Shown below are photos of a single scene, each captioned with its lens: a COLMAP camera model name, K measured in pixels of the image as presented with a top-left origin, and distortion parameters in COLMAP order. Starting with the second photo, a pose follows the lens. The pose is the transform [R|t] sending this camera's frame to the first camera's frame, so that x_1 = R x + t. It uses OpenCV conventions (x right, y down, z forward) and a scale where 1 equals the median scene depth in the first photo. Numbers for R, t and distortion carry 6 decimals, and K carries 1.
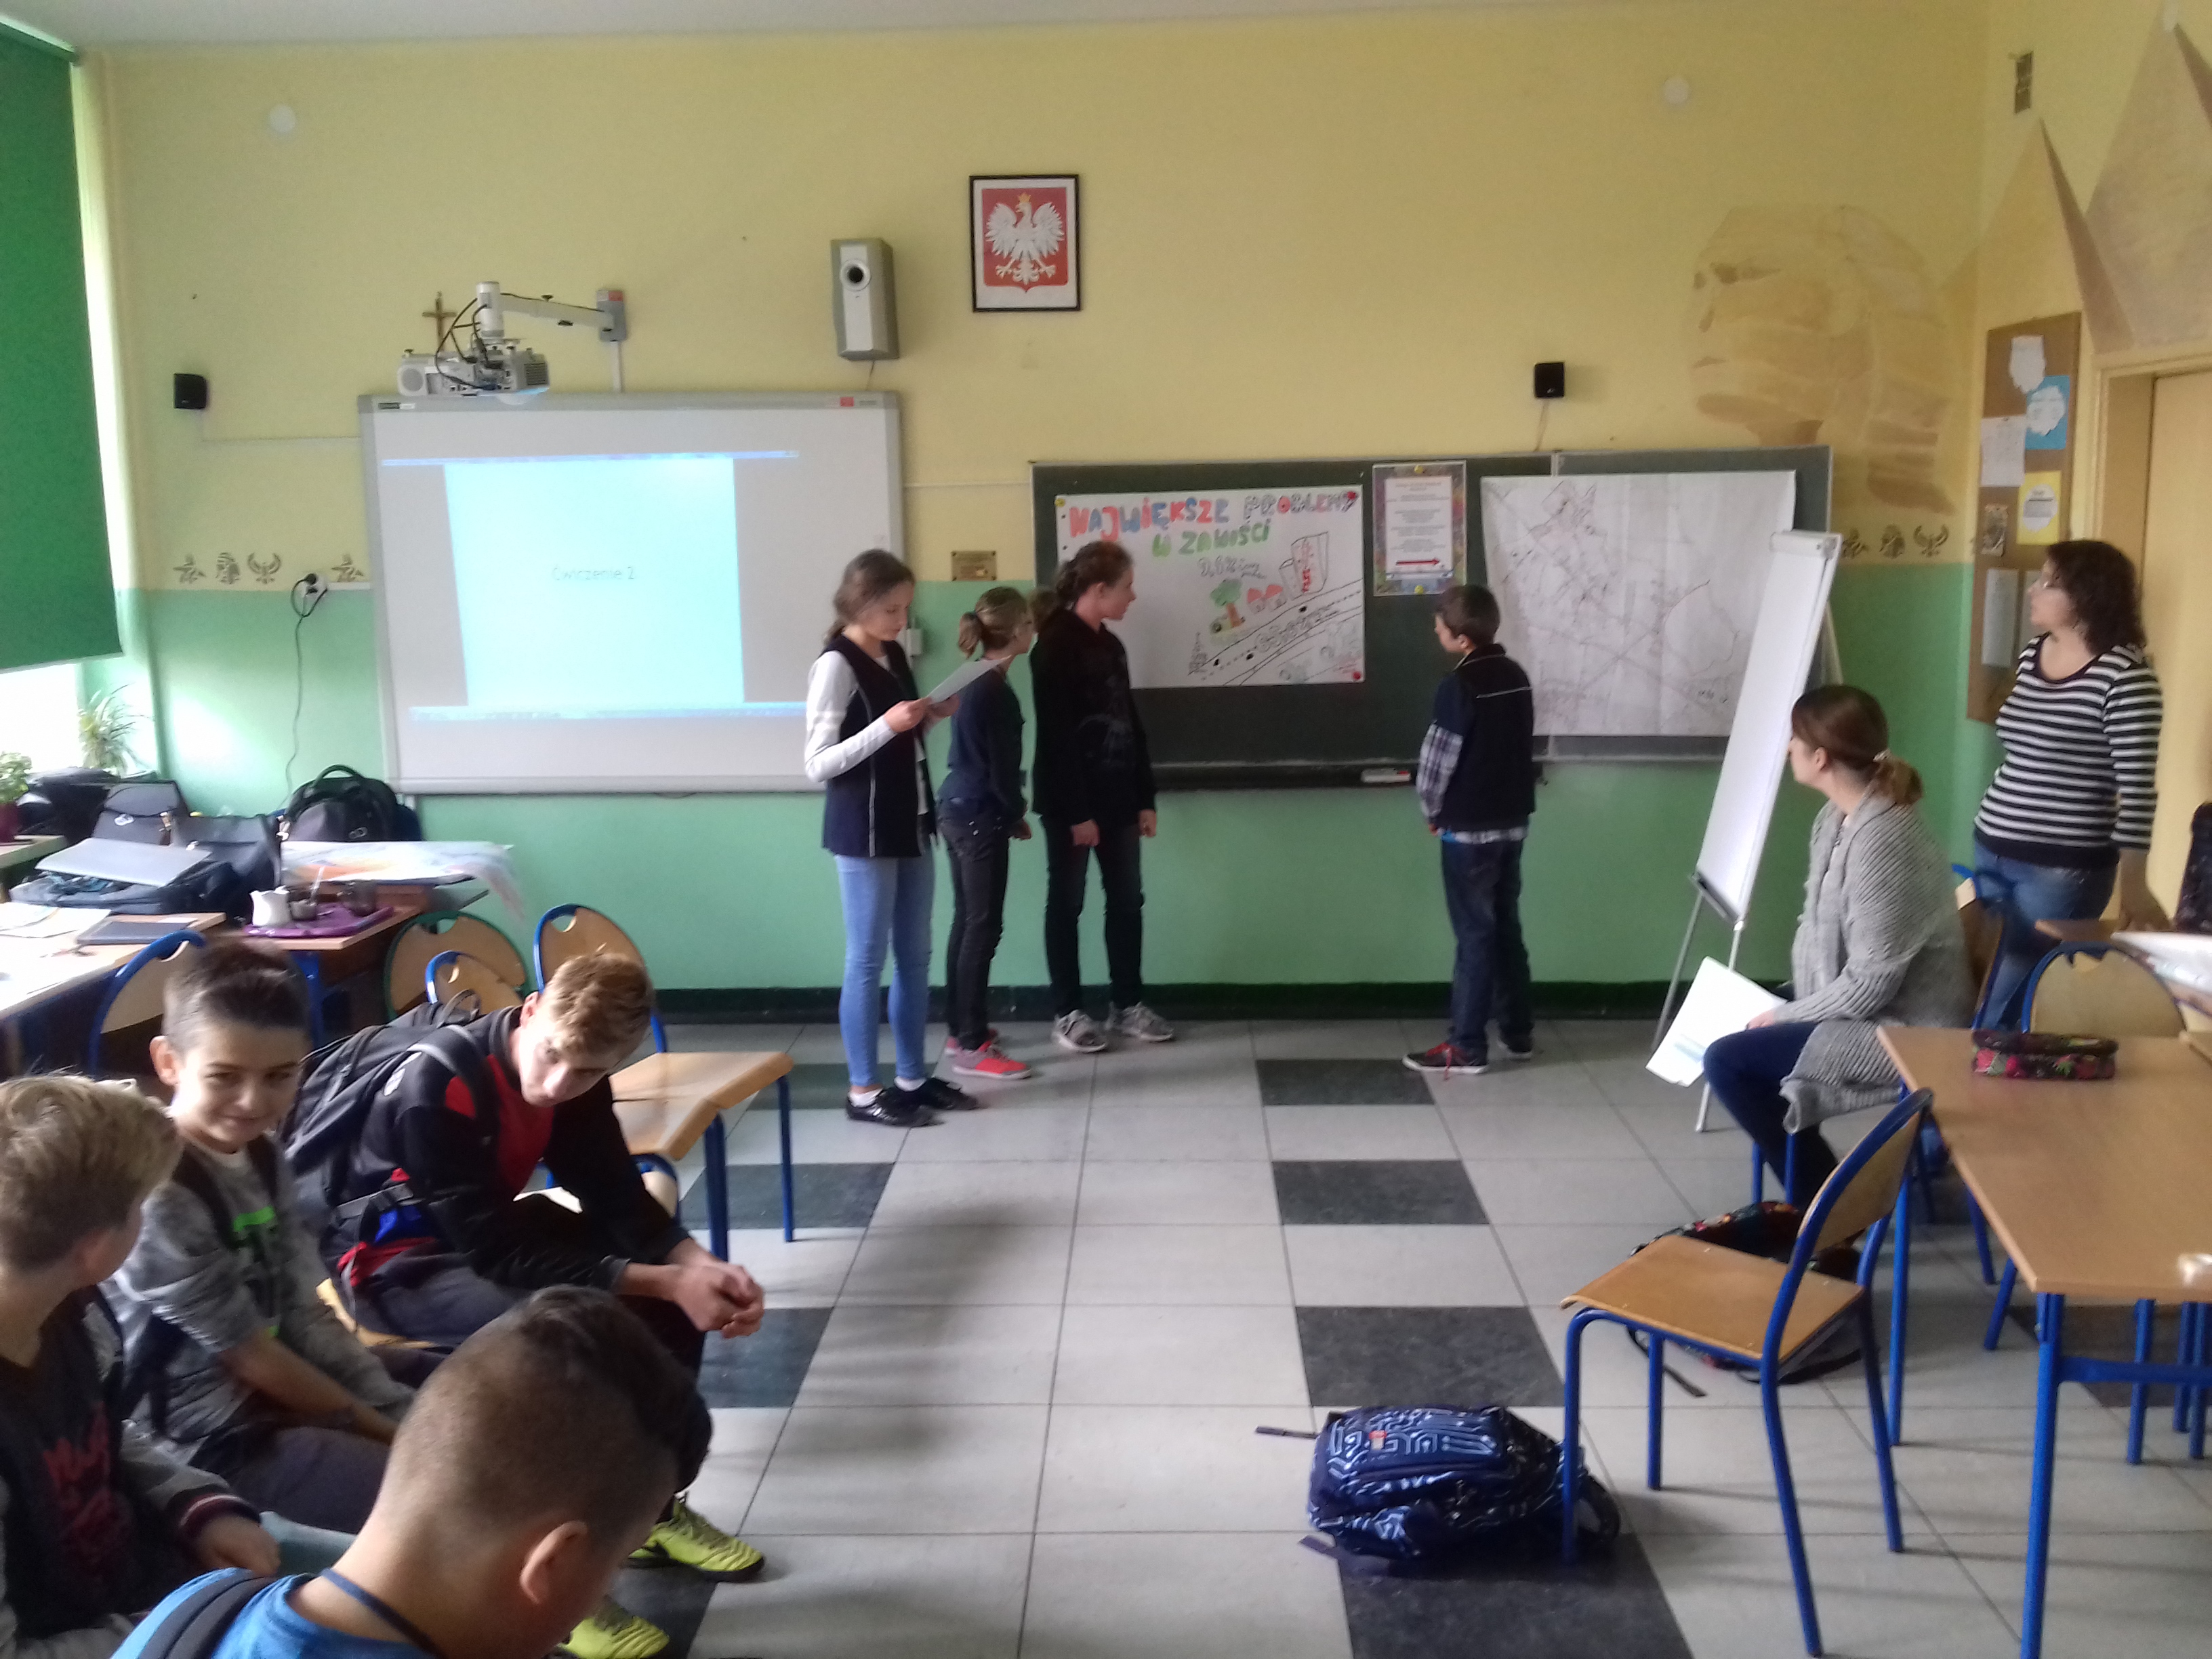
lens RADIAL K [[2038.3, 0, 1128.1], [0, 2038.3, 841.7], [0, 0, 1]] dist [0.094139, -0.174513]
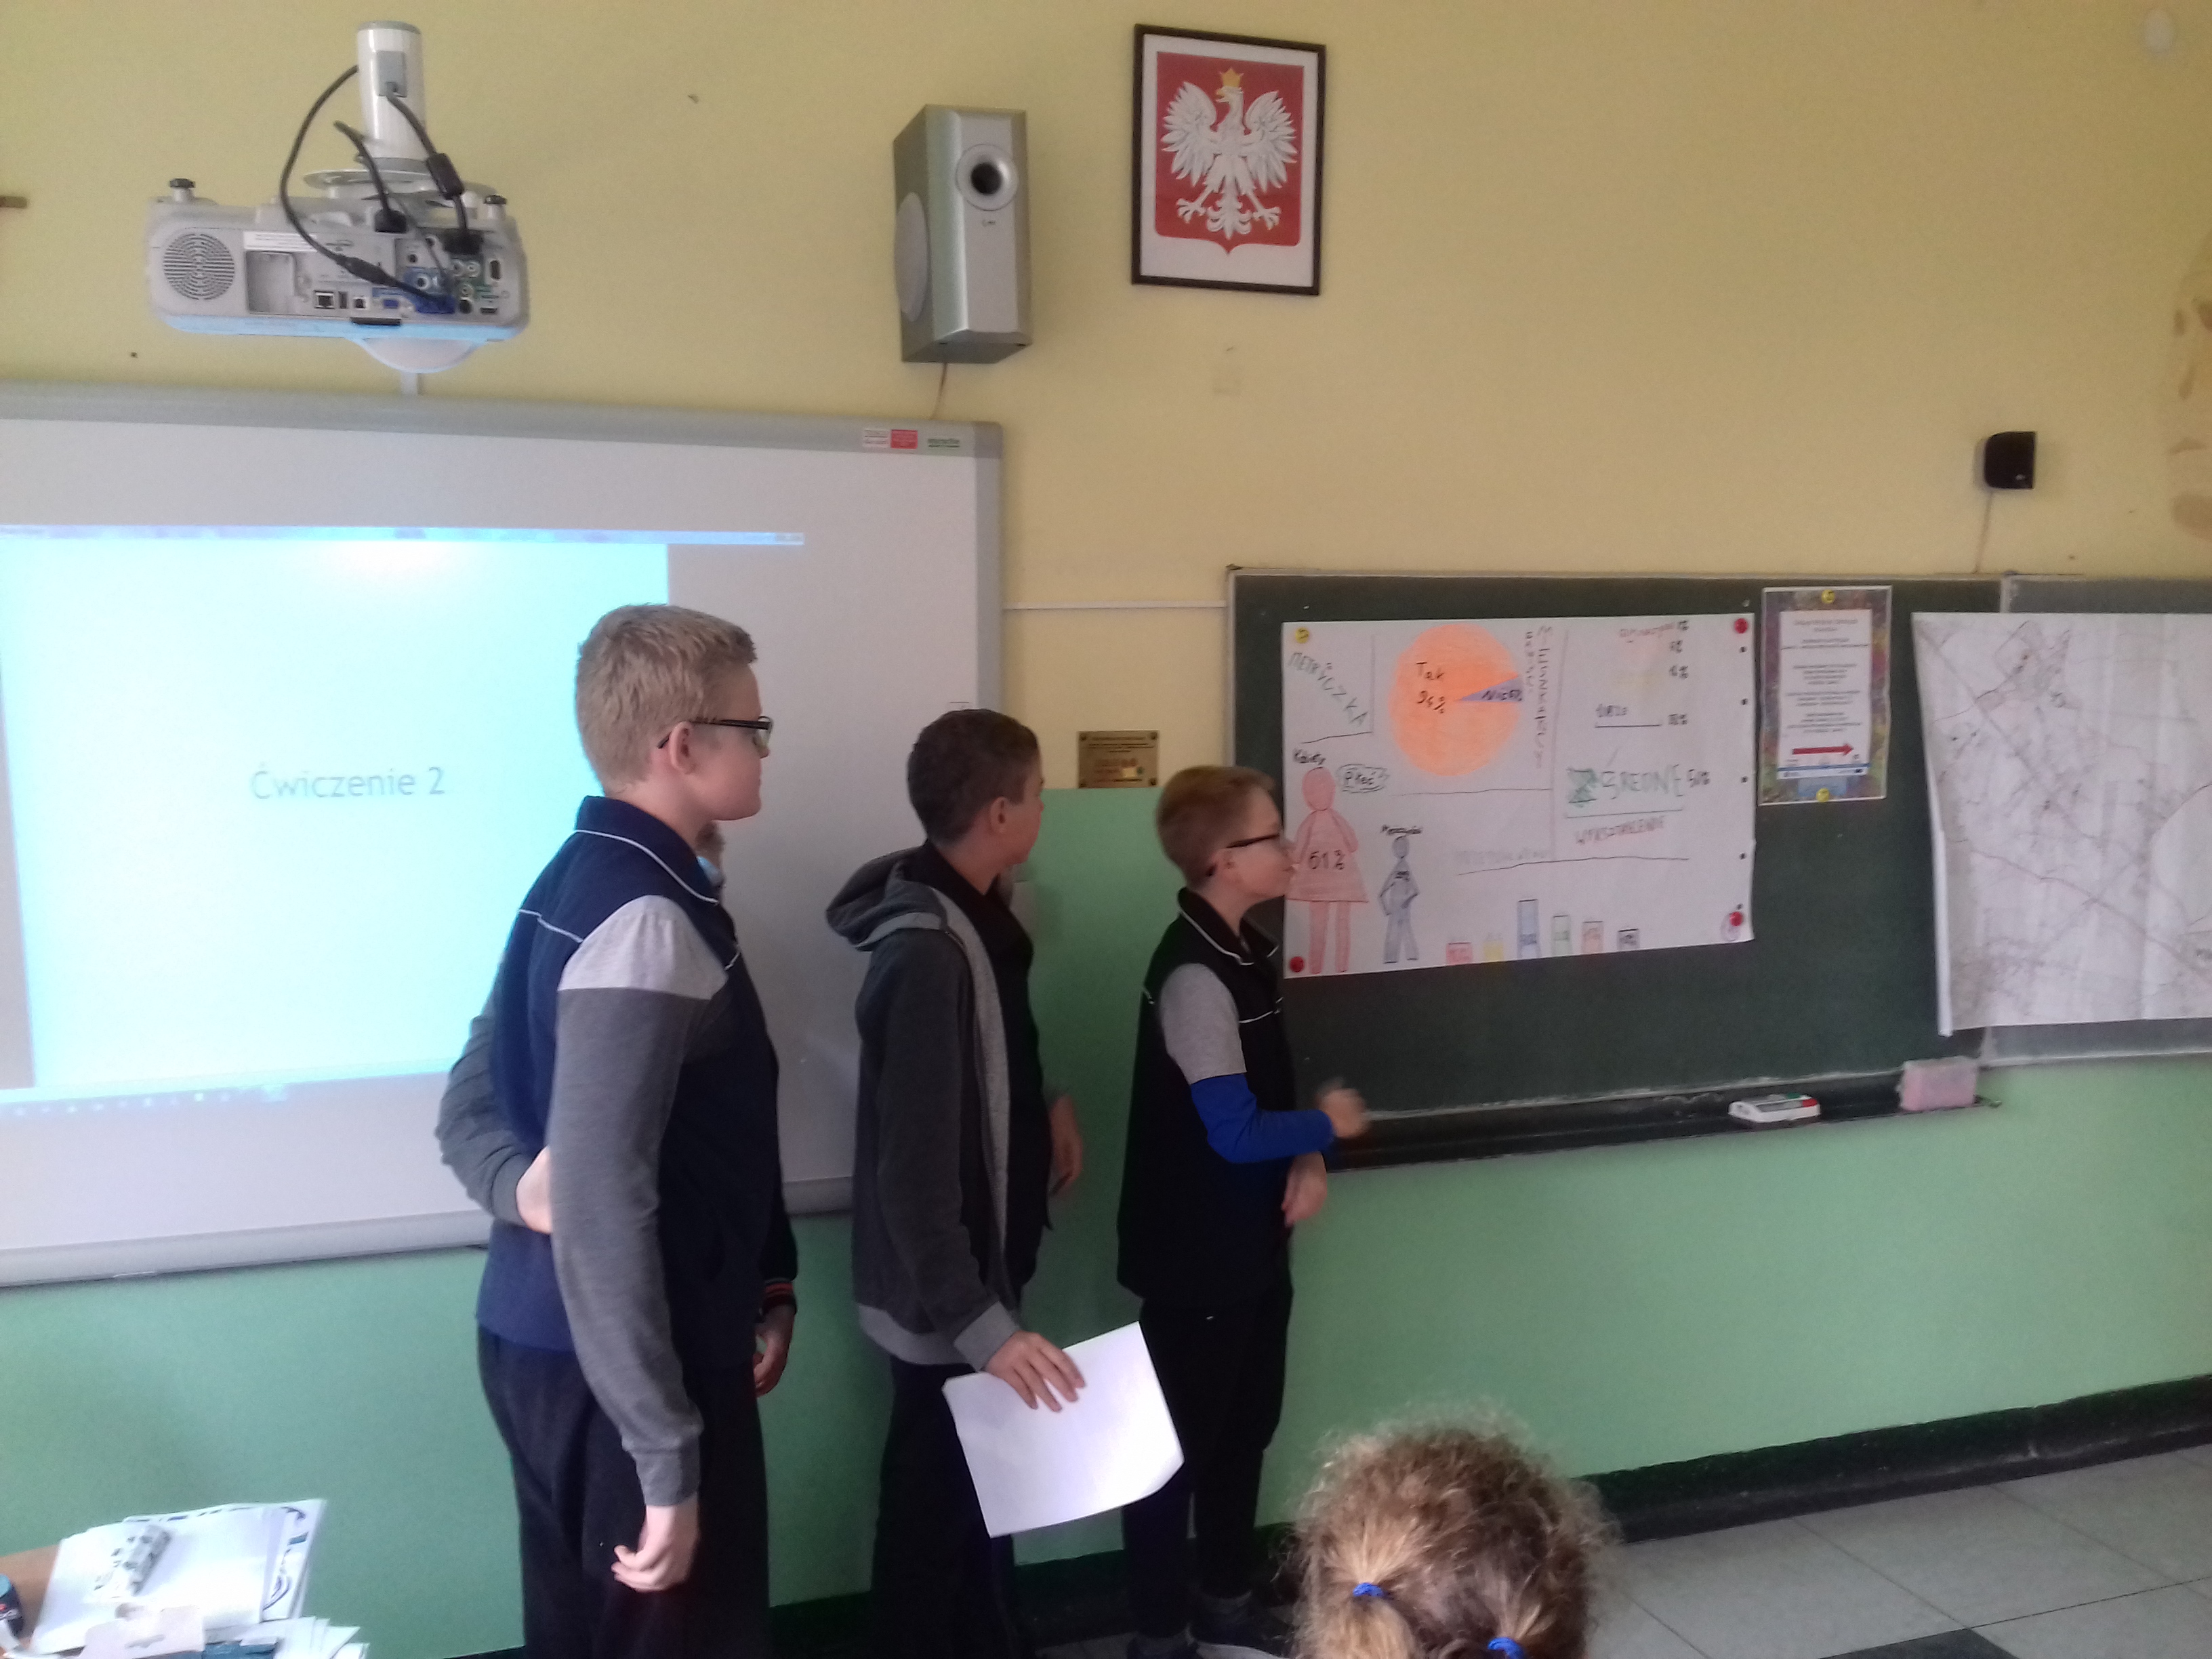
lens RADIAL K [[2040.4, 0, 1107.0], [0, 2040.4, 844.5], [0, 0, 1]] dist [0.104731, -0.203172]
pose [[0.932572, -0.019208, 0.360474, -0.272289], [0.045090, 0.996961, -0.063529, -0.080544], [-0.358158, 0.075499, 0.930603, 0.517352]]
